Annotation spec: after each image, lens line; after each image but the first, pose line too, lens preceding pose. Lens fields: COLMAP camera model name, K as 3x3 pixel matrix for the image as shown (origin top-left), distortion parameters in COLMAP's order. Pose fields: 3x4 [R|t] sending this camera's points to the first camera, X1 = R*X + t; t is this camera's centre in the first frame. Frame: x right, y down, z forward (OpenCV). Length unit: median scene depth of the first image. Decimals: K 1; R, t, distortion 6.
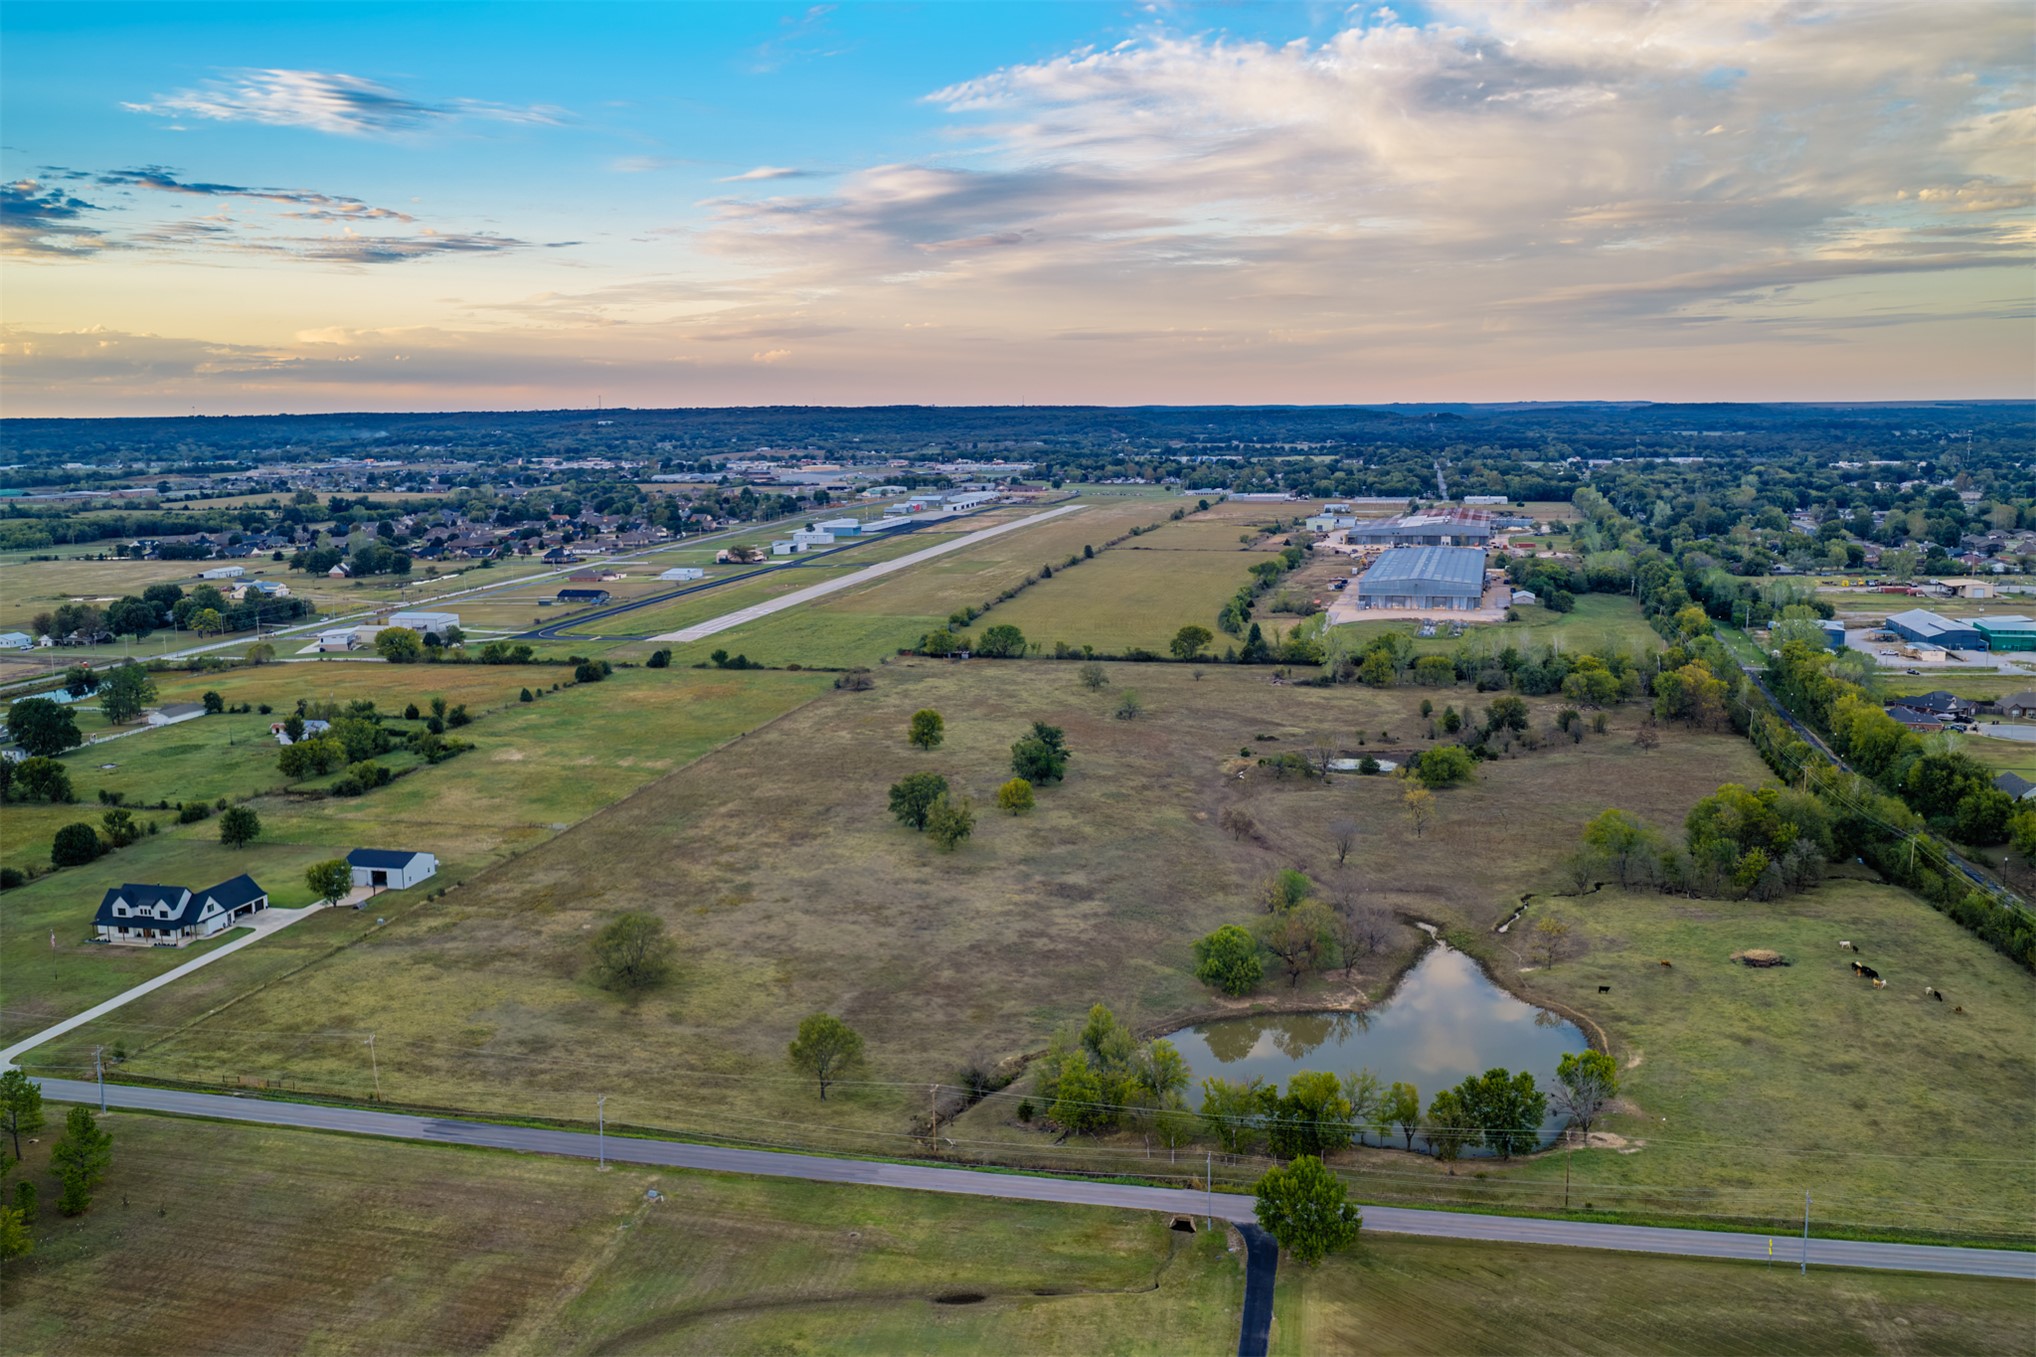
lens RADIAL K [[1688.0, 0, 1025.3], [0, 1688.0, 683.2], [0, 0, 1]] dist [0.008960, -0.014927]
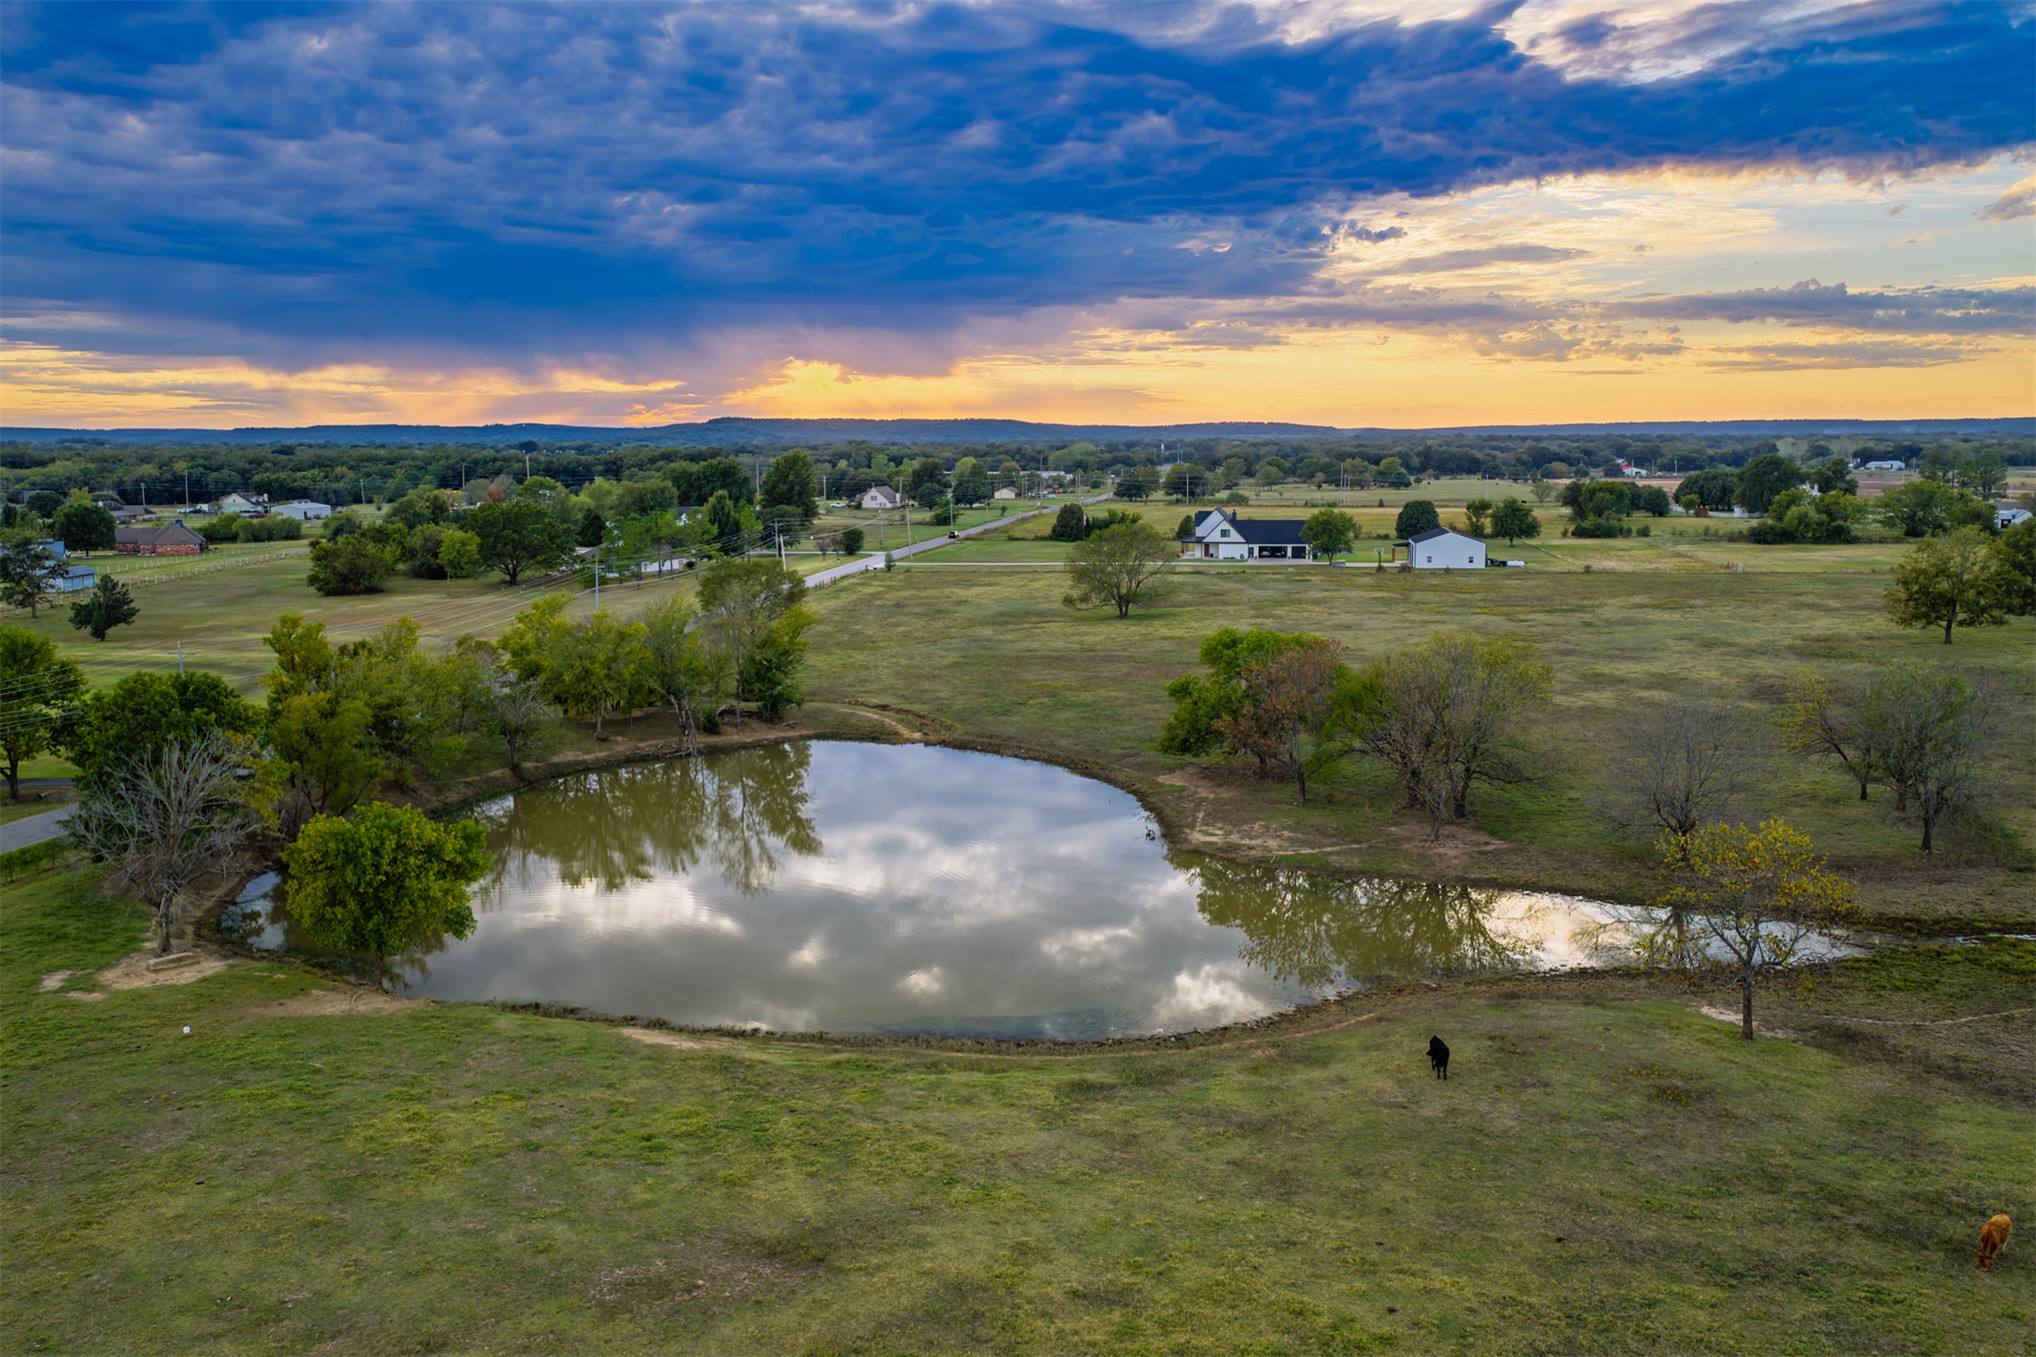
lens RADIAL K [[1692.5, 0, 1023.8], [0, 1692.5, 664.7], [0, 0, 1]] dist [0.009521, -0.017918]
pose [[0.058957, 0.143244, -0.987930, 0.407090], [-0.157912, 0.978529, 0.132457, 0.078772], [0.985692, 0.148197, 0.080311, 0.669590]]
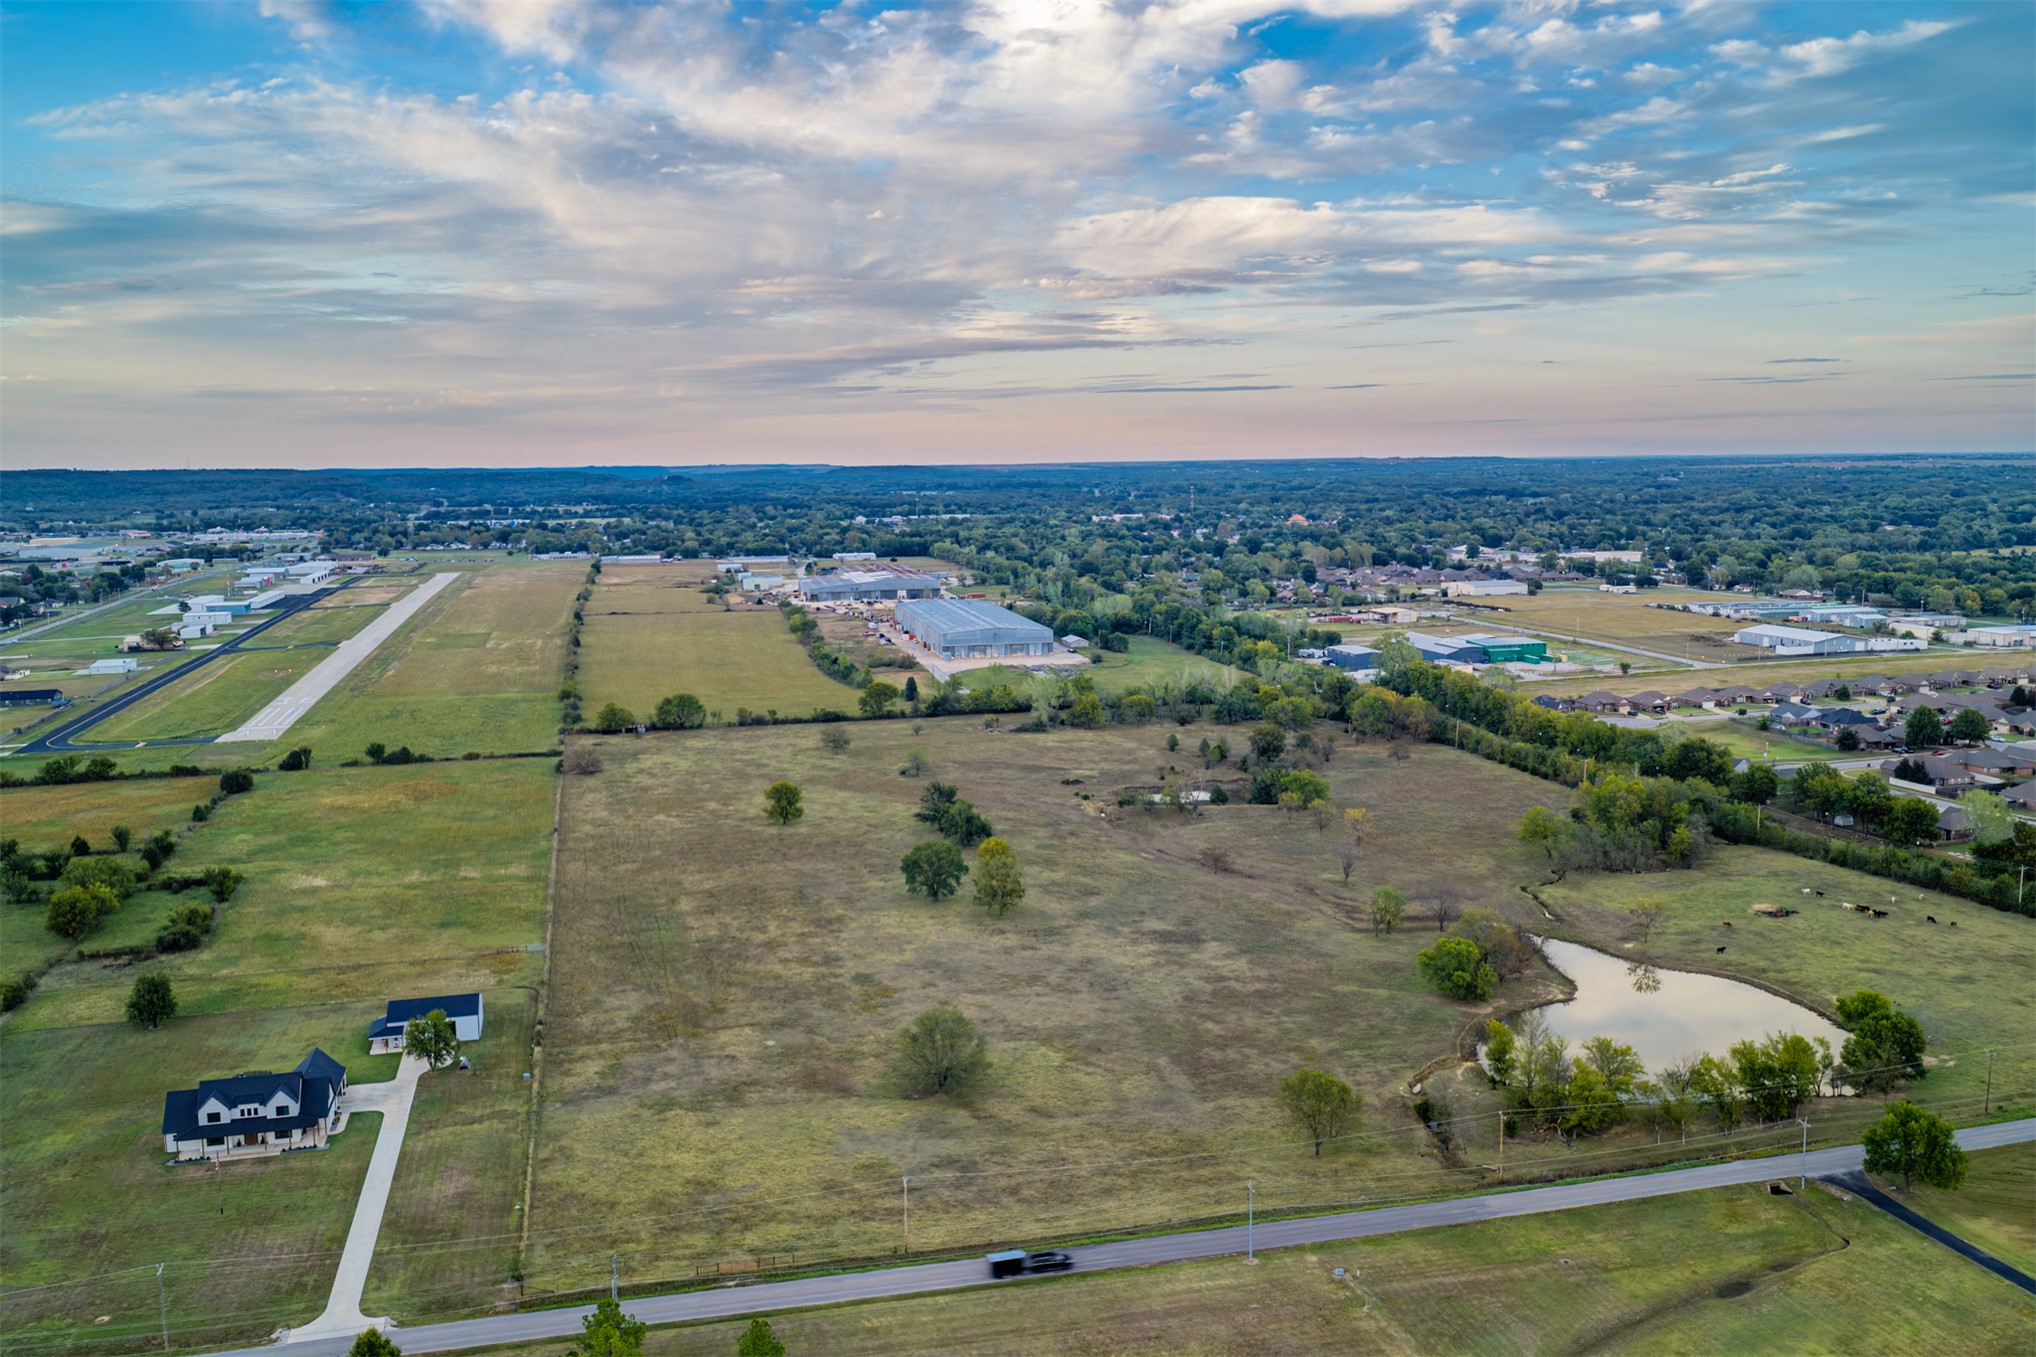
lens RADIAL K [[1688.0, 0, 1025.3], [0, 1688.0, 683.2], [0, 0, 1]] dist [0.008960, -0.014927]
pose [[0.889639, -0.061314, 0.452531, -0.441004], [0.077767, 0.996812, -0.017824, -0.014653], [-0.449995, 0.051049, 0.891571, 0.118097]]
